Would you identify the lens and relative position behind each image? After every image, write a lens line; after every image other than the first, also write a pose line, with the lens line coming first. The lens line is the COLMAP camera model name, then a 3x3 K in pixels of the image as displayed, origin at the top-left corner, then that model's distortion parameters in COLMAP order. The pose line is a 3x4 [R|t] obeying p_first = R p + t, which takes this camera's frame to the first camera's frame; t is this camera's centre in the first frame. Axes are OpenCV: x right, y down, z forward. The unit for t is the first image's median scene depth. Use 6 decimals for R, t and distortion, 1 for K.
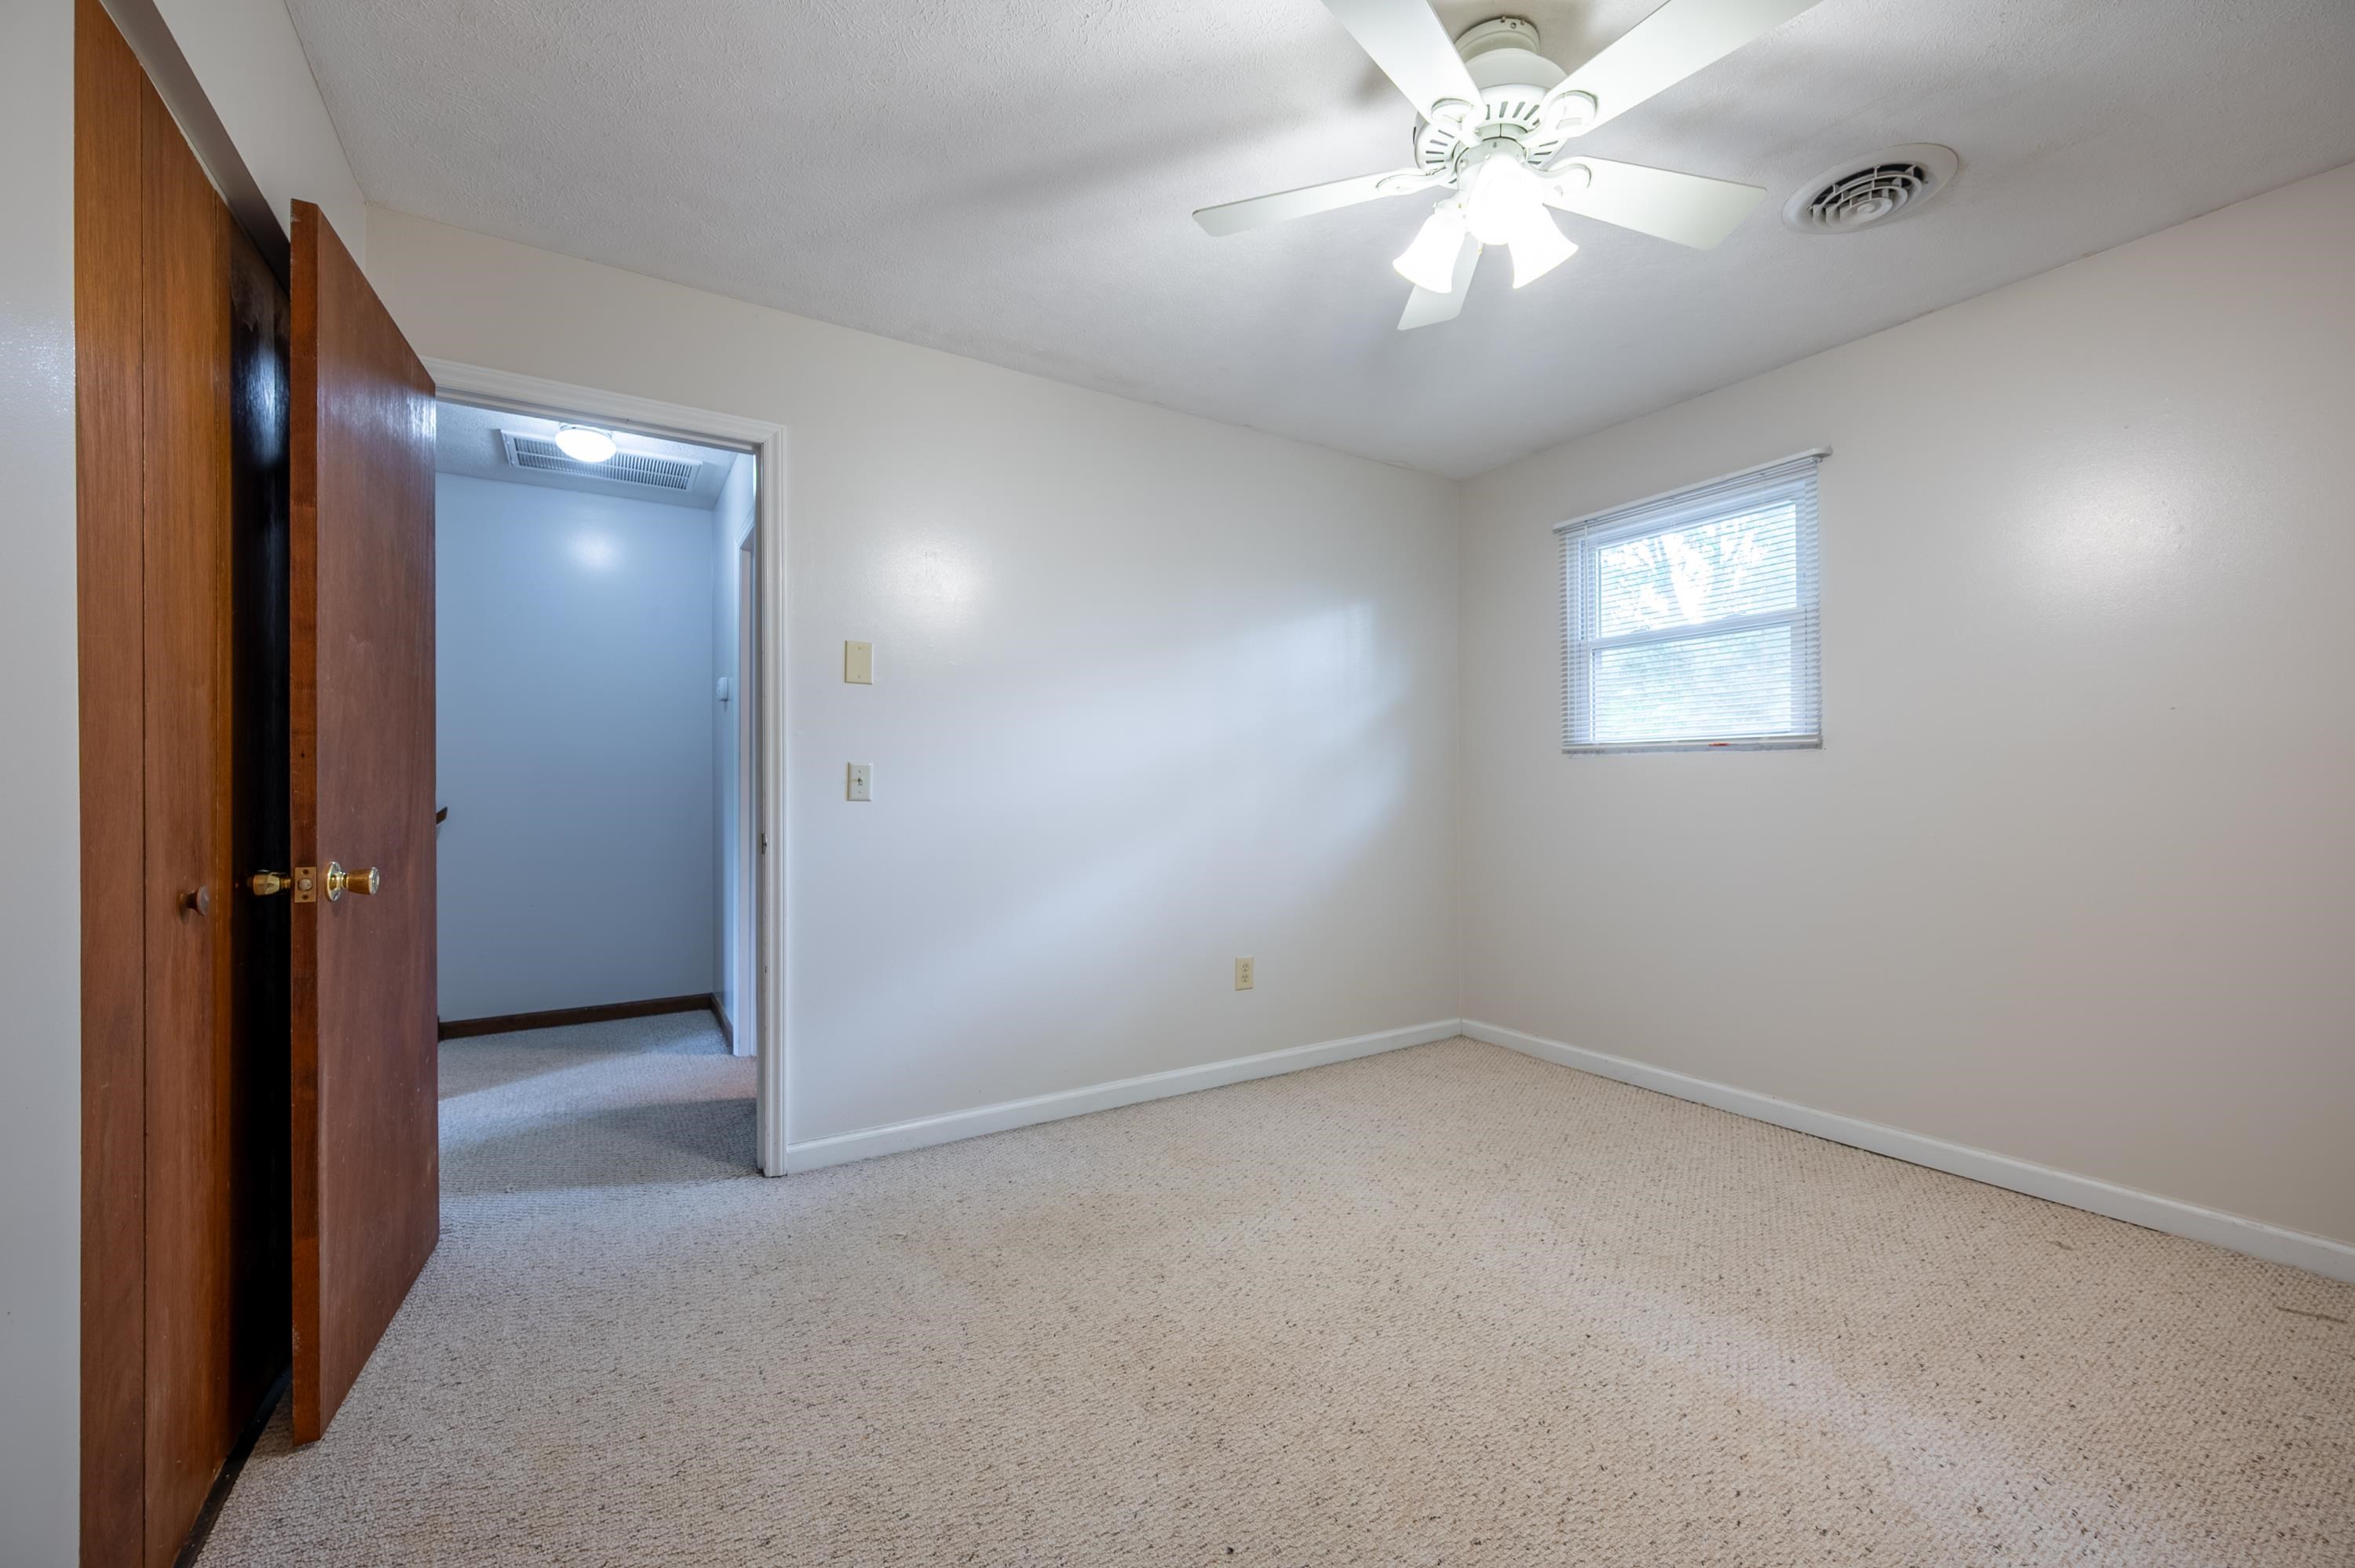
lens RADIAL K [[934.0, 0, 1181.5], [0, 934.0, 777.5], [0, 0, 1]] dist [-0.000973, -0.000013]
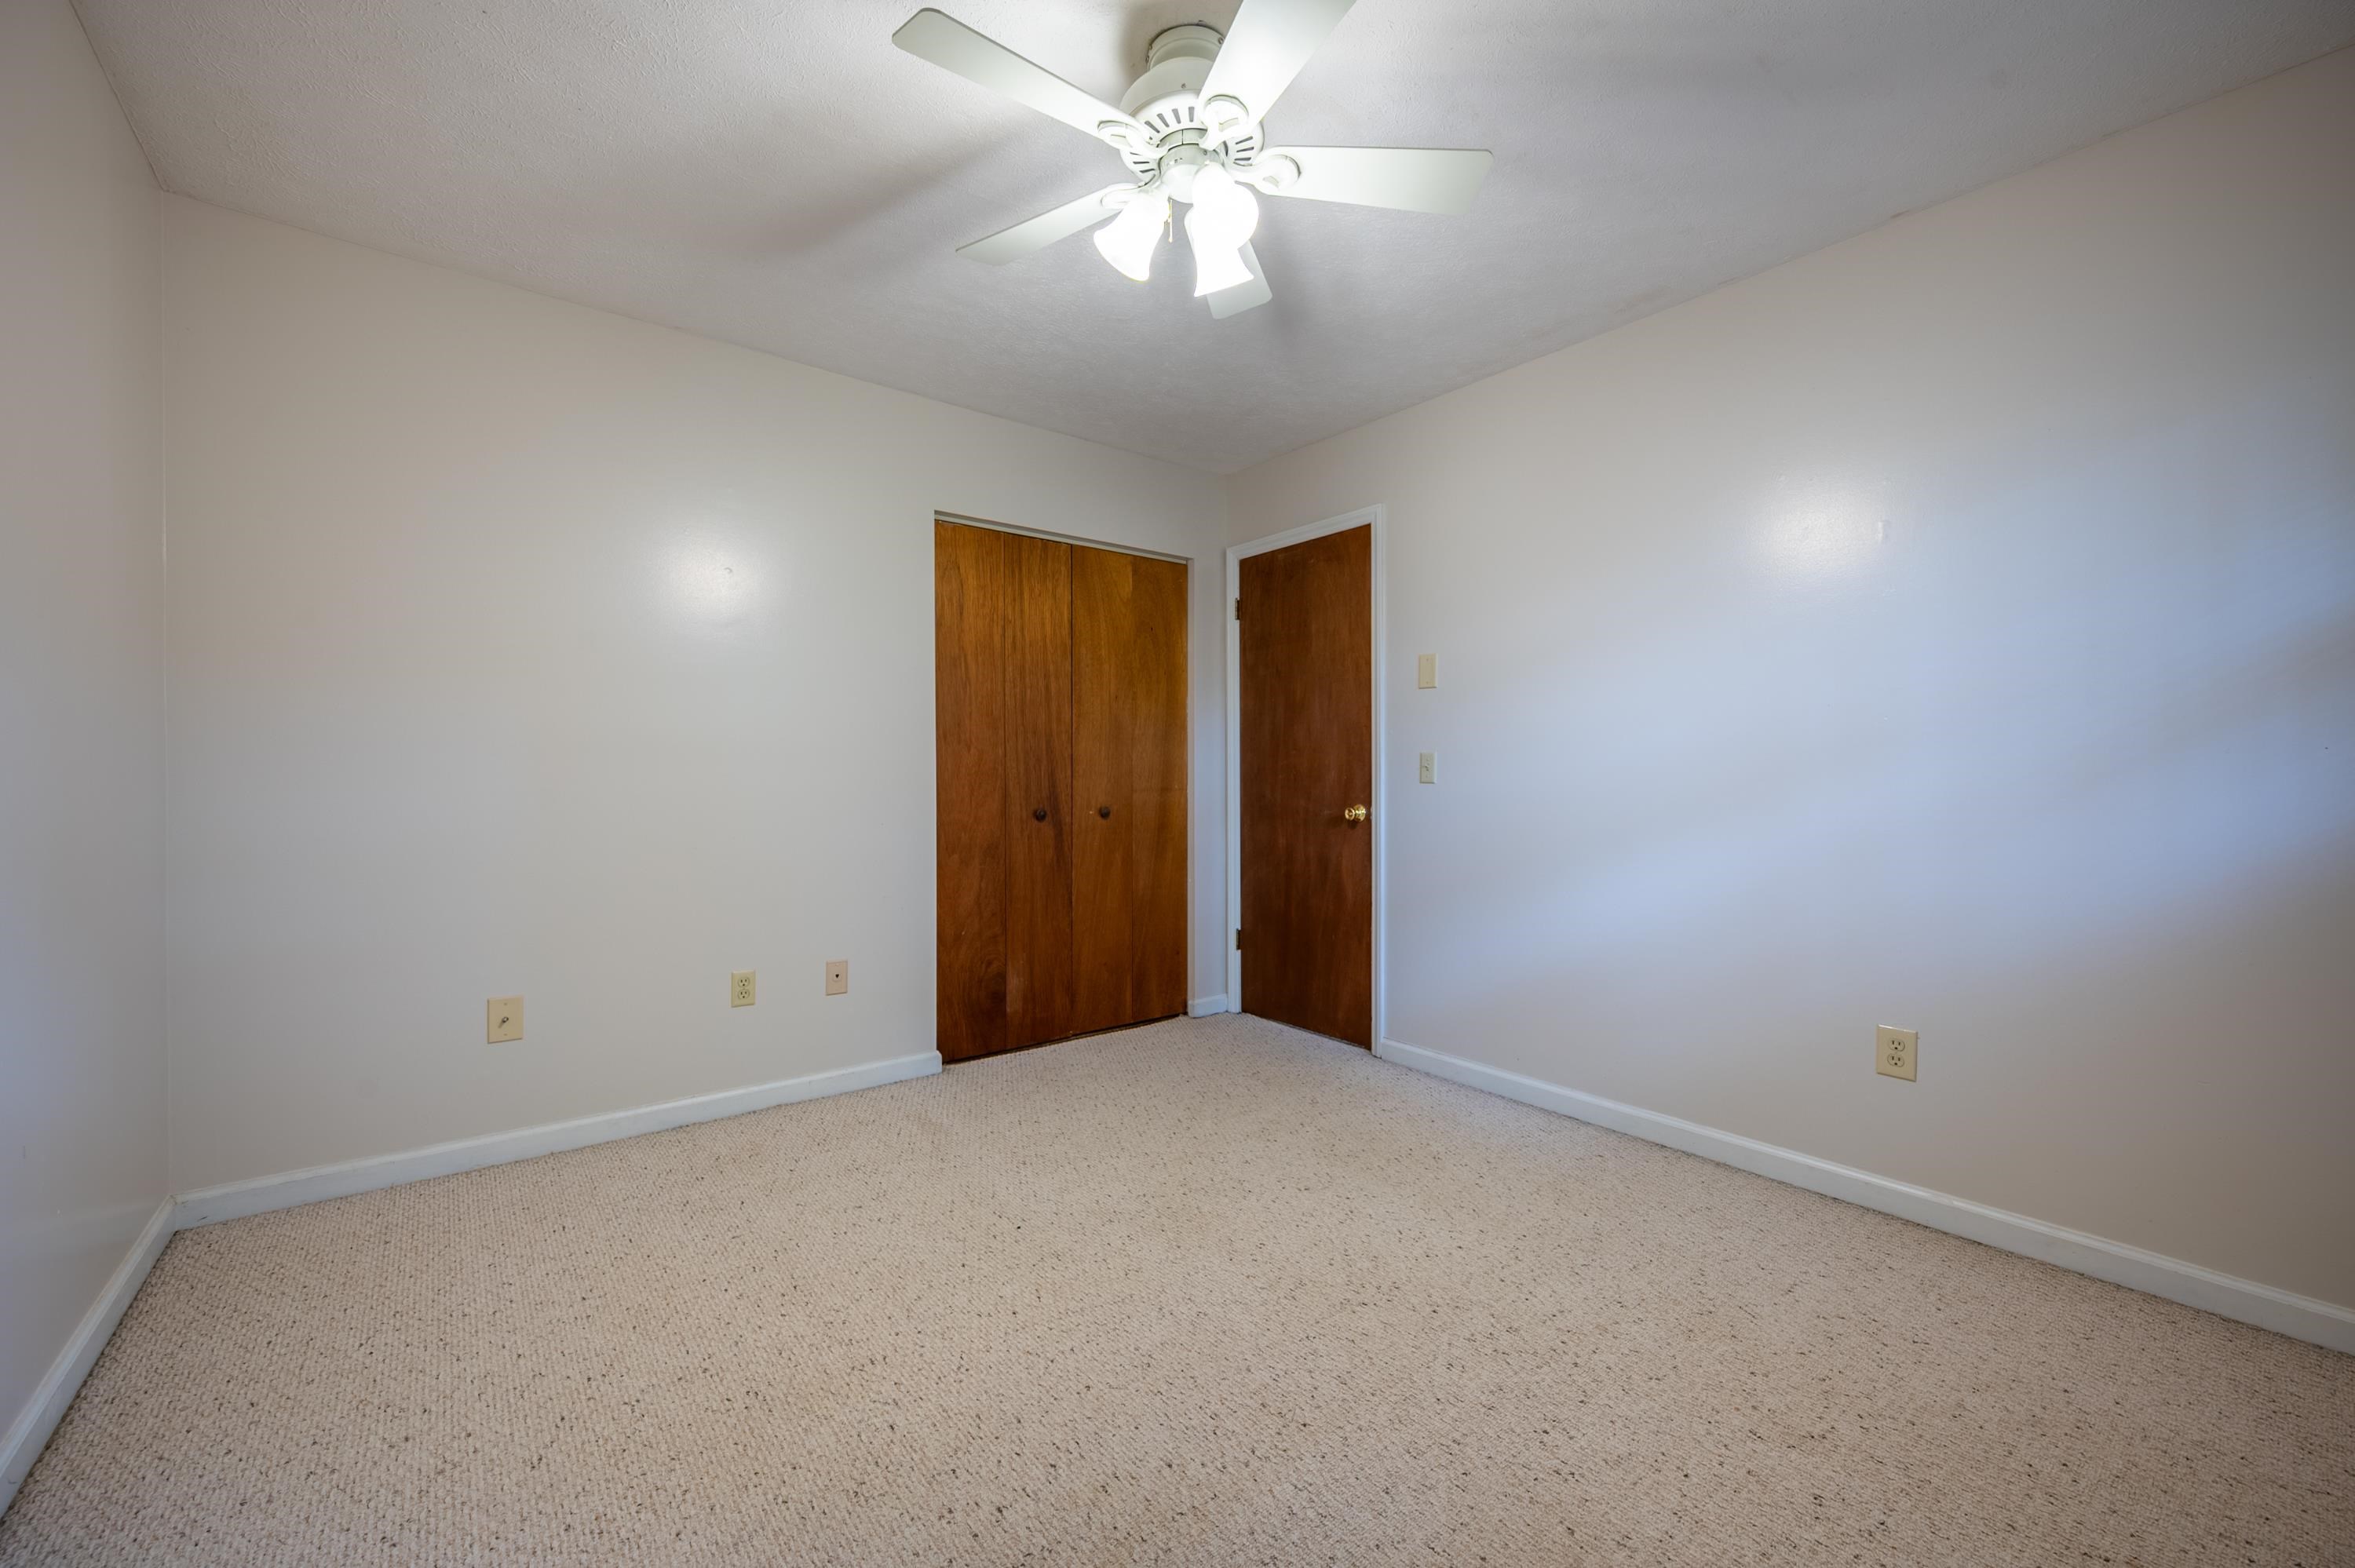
lens RADIAL K [[934.0, 0, 1181.2], [0, 934.0, 783.4], [0, 0, 1]] dist [-0.000973, -0.000013]
pose [[0.101394, 0.008742, -0.994808, 0.847513], [0.012609, 0.999870, 0.010072, 0.007621], [0.994766, -0.013565, 0.101270, 0.548230]]
